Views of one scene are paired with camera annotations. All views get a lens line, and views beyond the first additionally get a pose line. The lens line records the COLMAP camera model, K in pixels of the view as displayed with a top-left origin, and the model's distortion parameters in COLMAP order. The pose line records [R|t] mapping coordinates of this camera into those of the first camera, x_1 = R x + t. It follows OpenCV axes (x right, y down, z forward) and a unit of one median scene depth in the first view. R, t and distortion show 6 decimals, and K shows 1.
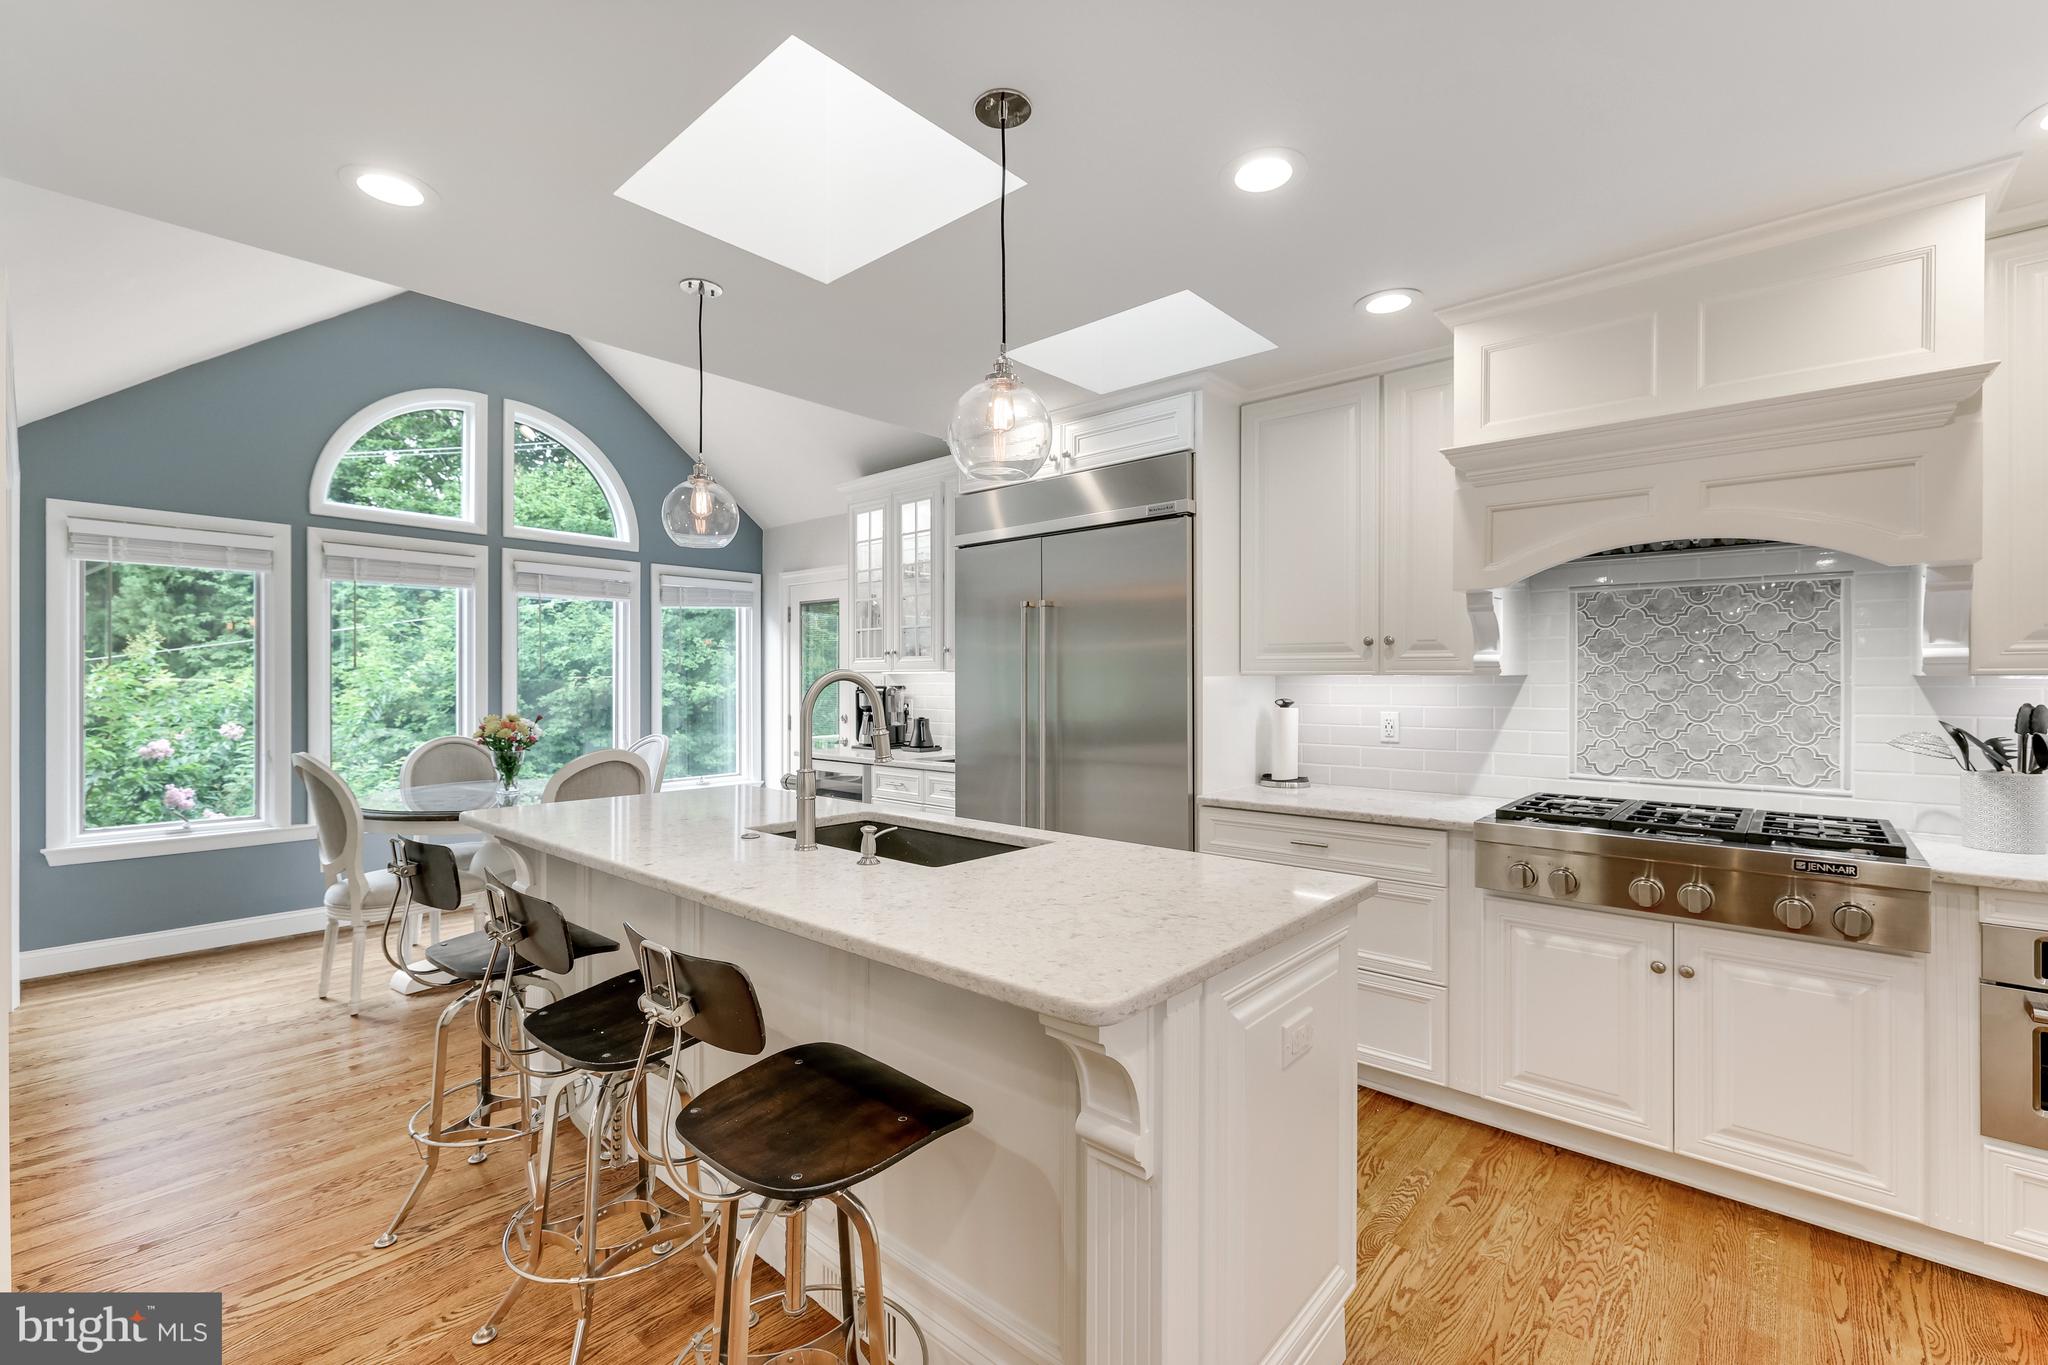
lens RADIAL K [[891.2, 0, 1007.4], [0, 891.2, 679.3], [0, 0, 1]] dist [-0.001905, 0.000656]
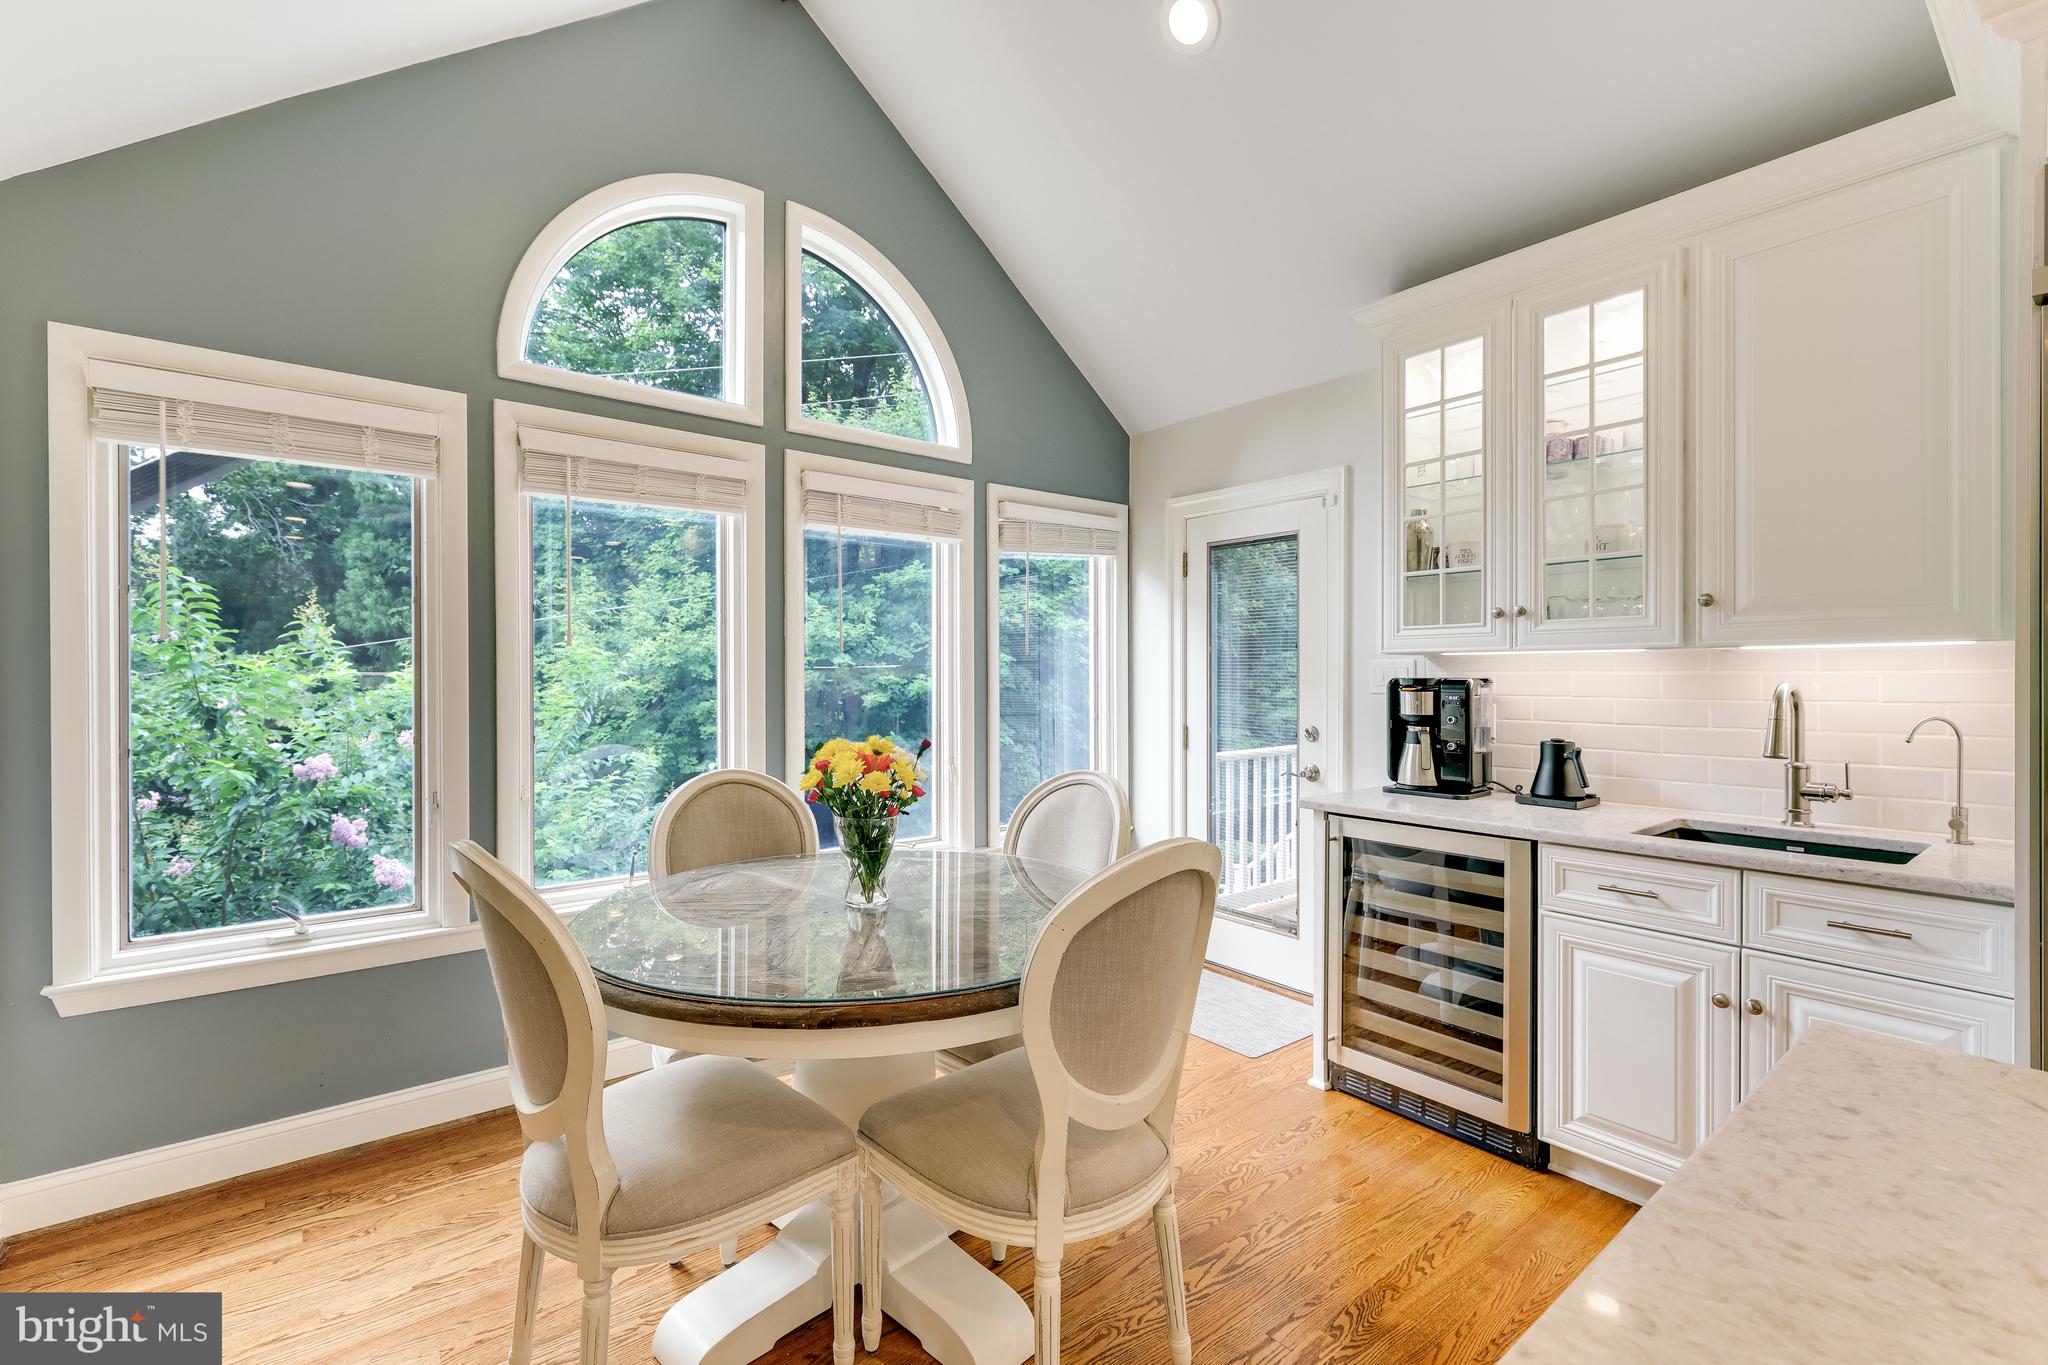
lens RADIAL K [[891.2, 0, 984.4], [0, 891.2, 678.2], [0, 0, 1]] dist [-0.001905, 0.000656]
pose [[0.983460, -0.000904, -0.181123, -0.377624], [0.001957, 0.999982, 0.005640, 0.004936], [0.181114, -0.005901, 0.983444, 0.499589]]
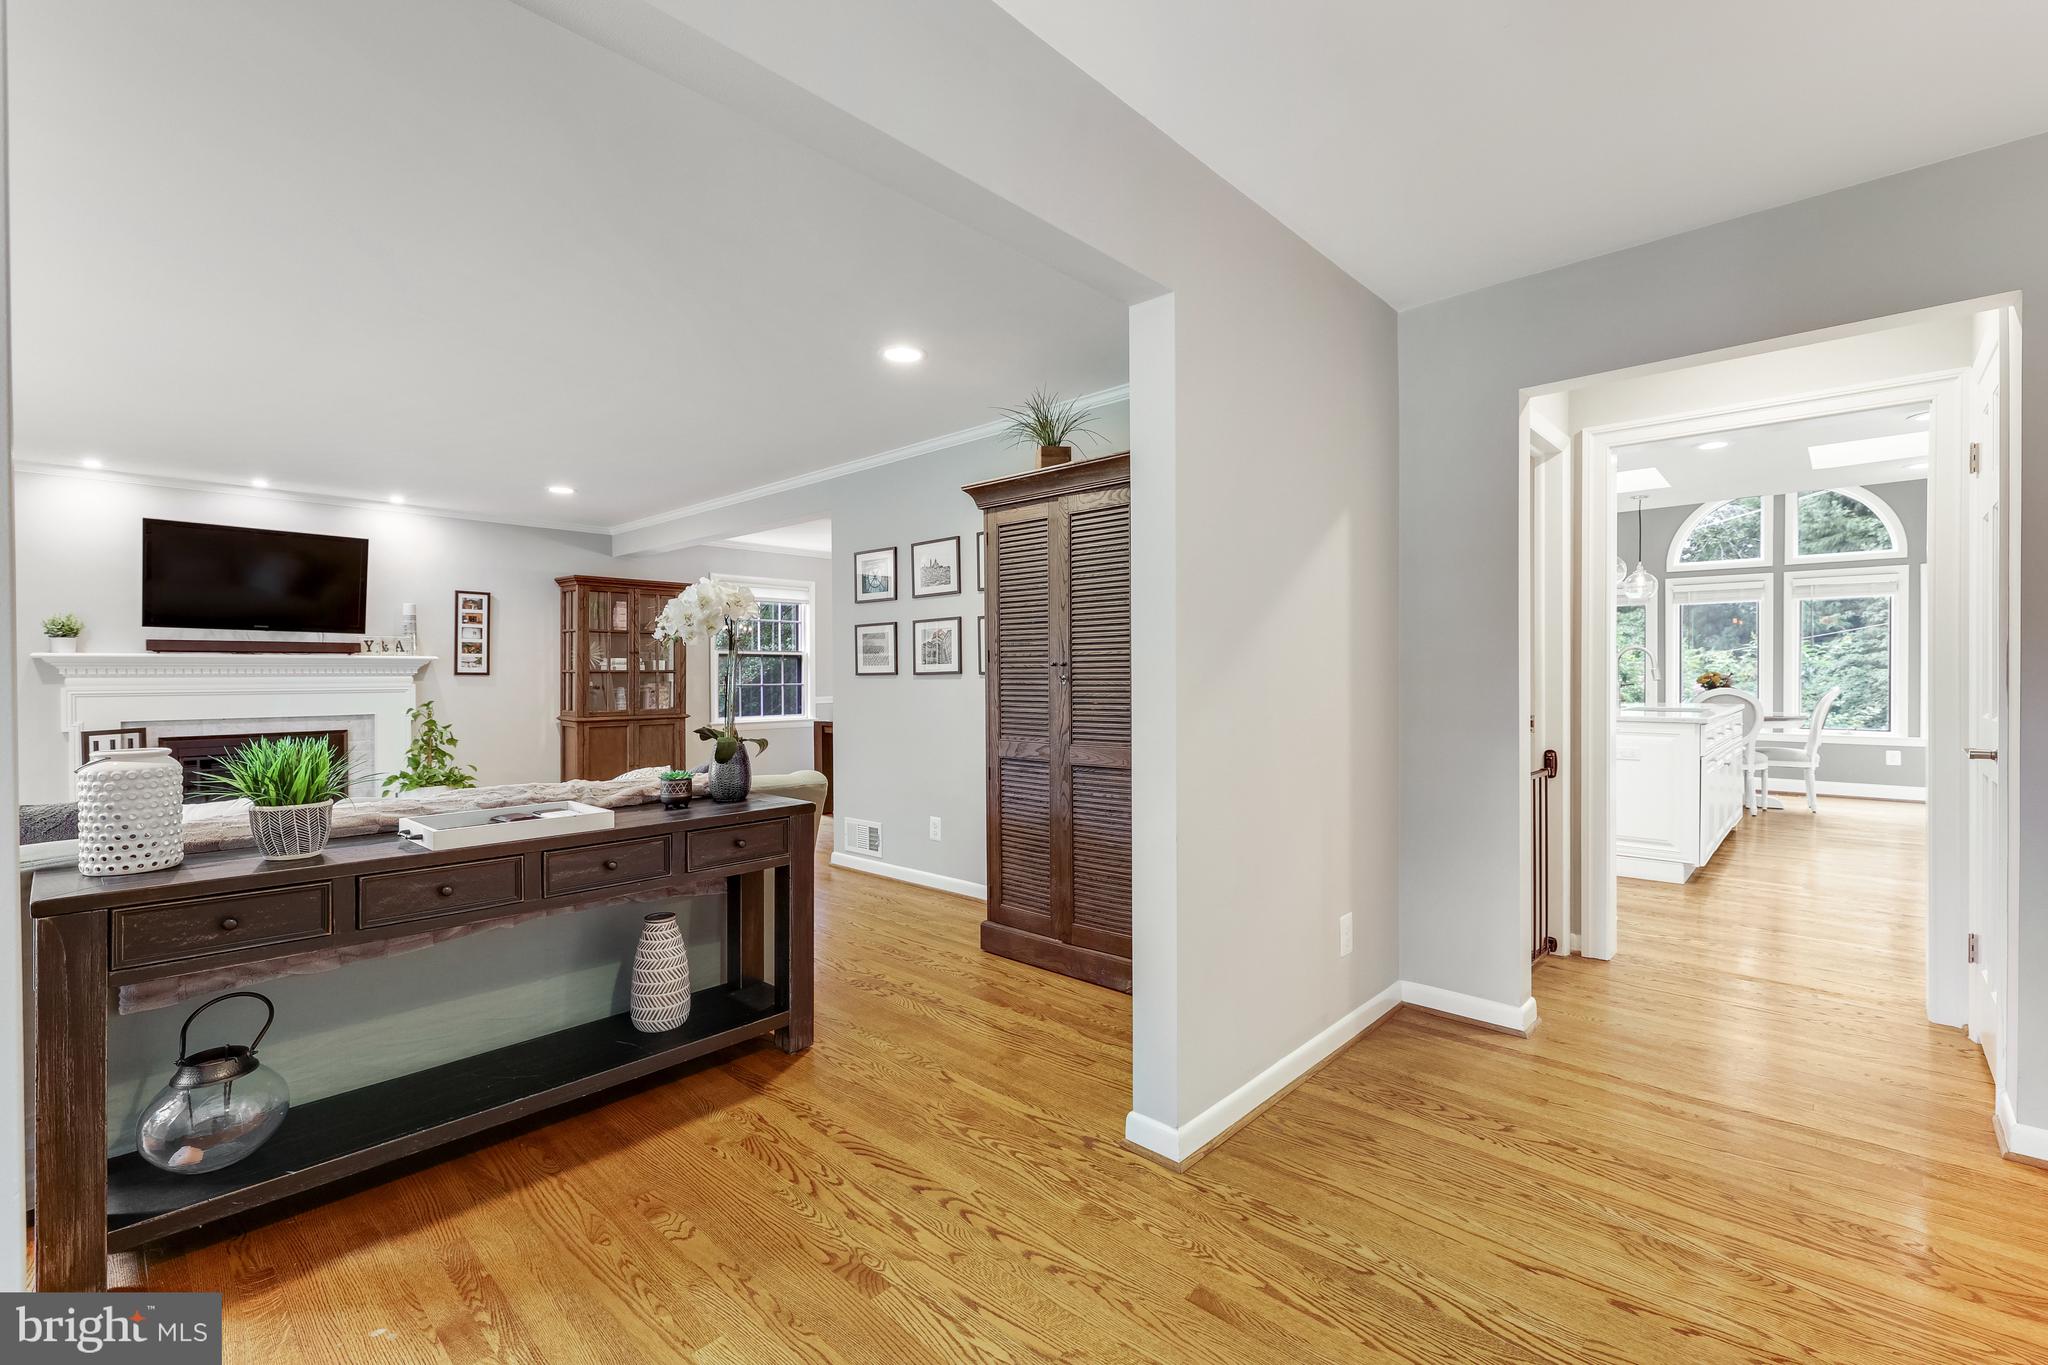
lens RADIAL K [[891.2, 0, 1007.9], [0, 891.2, 677.4], [0, 0, 1]] dist [-0.001905, 0.000656]
pose [[-0.020195, -0.000456, -0.999796, 1.221240], [0.007815, 0.999969, -0.000614, 0.035198], [0.999766, -0.007826, -0.020191, -0.415519]]
